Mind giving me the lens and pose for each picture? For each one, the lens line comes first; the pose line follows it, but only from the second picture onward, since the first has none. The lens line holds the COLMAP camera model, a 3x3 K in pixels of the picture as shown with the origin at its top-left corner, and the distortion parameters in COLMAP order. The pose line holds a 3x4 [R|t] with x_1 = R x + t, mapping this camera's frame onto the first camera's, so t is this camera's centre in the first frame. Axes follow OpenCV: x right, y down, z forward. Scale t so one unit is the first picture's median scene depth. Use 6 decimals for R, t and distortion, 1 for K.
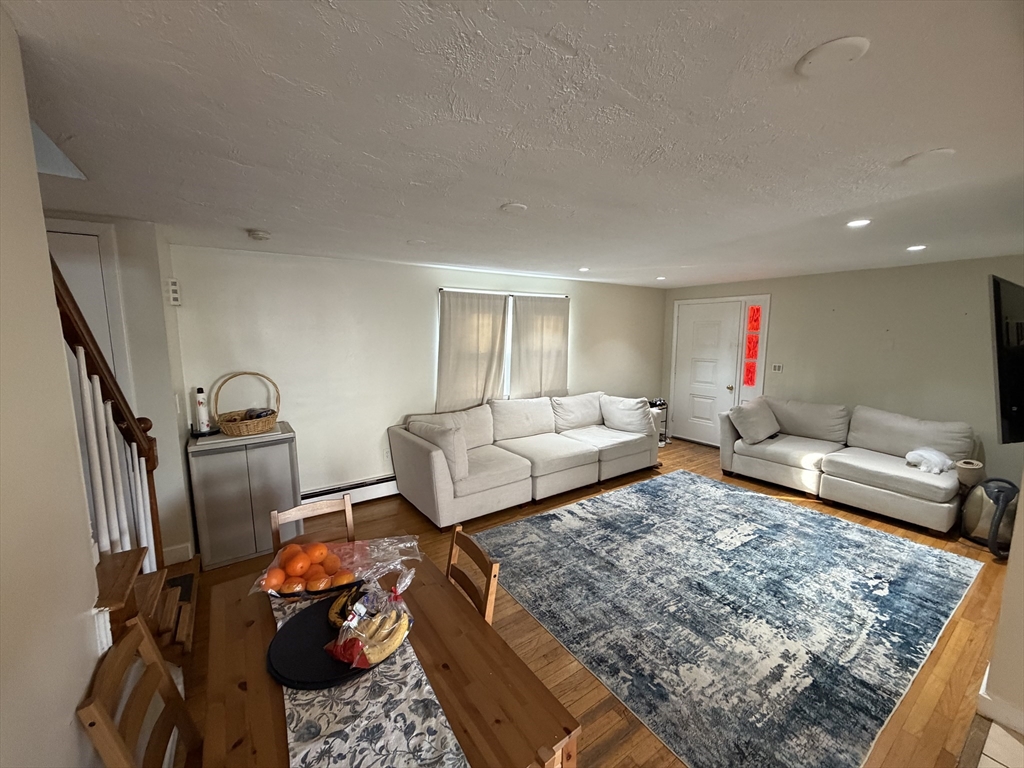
lens RADIAL K [[409.3, 0, 512.0], [0, 409.3, 384.0], [0, 0, 1]] dist [-0.000380, -0.000246]
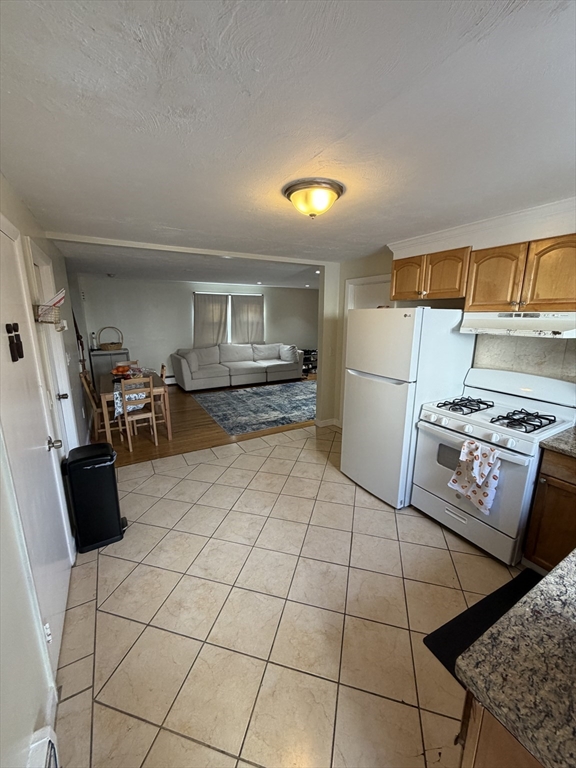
lens RADIAL K [[306.9, 0, 288.0], [0, 306.9, 384.0], [0, 0, 1]] dist [-0.000380, -0.000246]
pose [[0.997358, 0.023030, -0.068889, 0.595959], [-0.016202, 0.995047, 0.098077, 0.116408], [0.070806, -0.096702, 0.992792, -0.852543]]
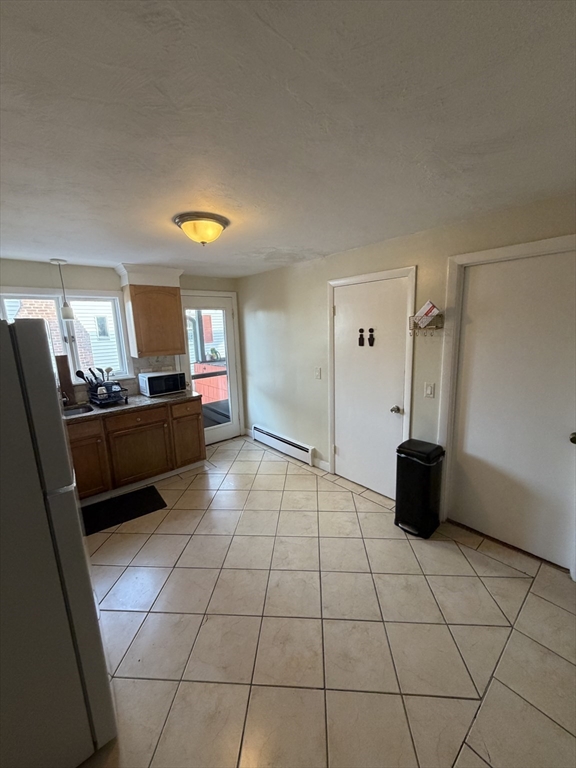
lens RADIAL K [[306.9, 0, 288.0], [0, 306.9, 384.0], [0, 0, 1]] dist [-0.000380, -0.000246]
pose [[-0.993247, 0.056942, -0.101086, 0.507026], [0.023206, 0.951174, 0.307782, -0.038247], [0.113676, 0.303358, -0.946072, 0.357786]]
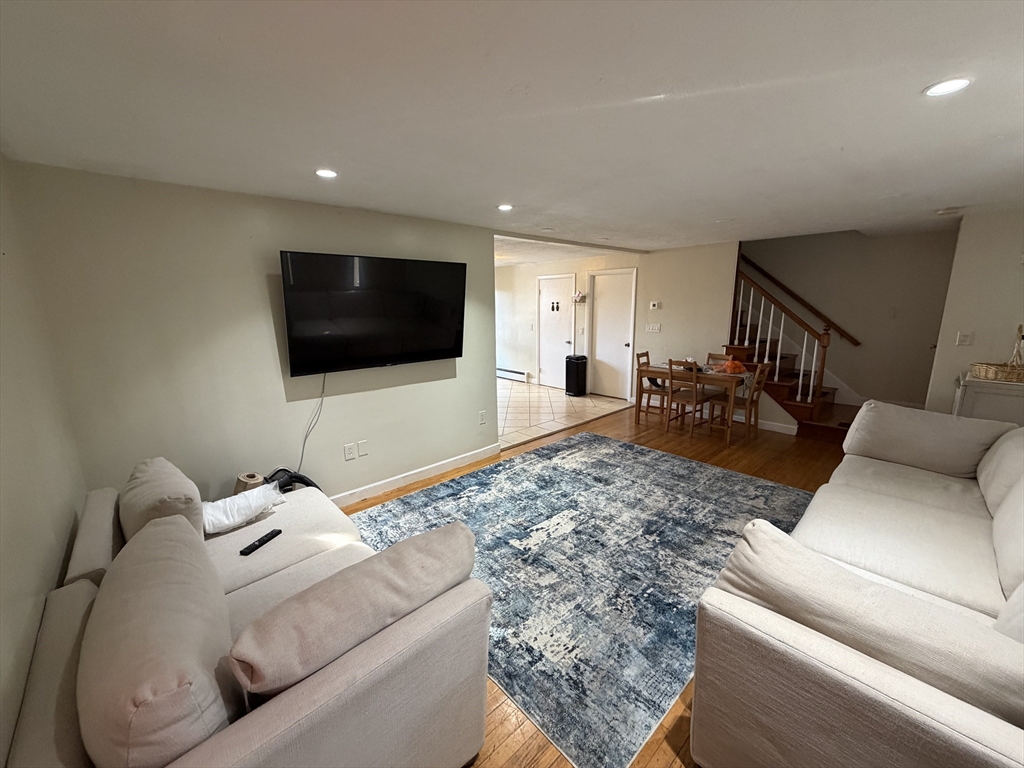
lens RADIAL K [[409.3, 0, 512.0], [0, 409.3, 384.0], [0, 0, 1]] dist [-0.000380, -0.000246]
pose [[-0.989536, 0.046148, -0.136709, 0.761130], [0.000102, 0.947698, 0.319170, -0.210675], [0.144288, 0.315816, -0.937785, 1.766175]]
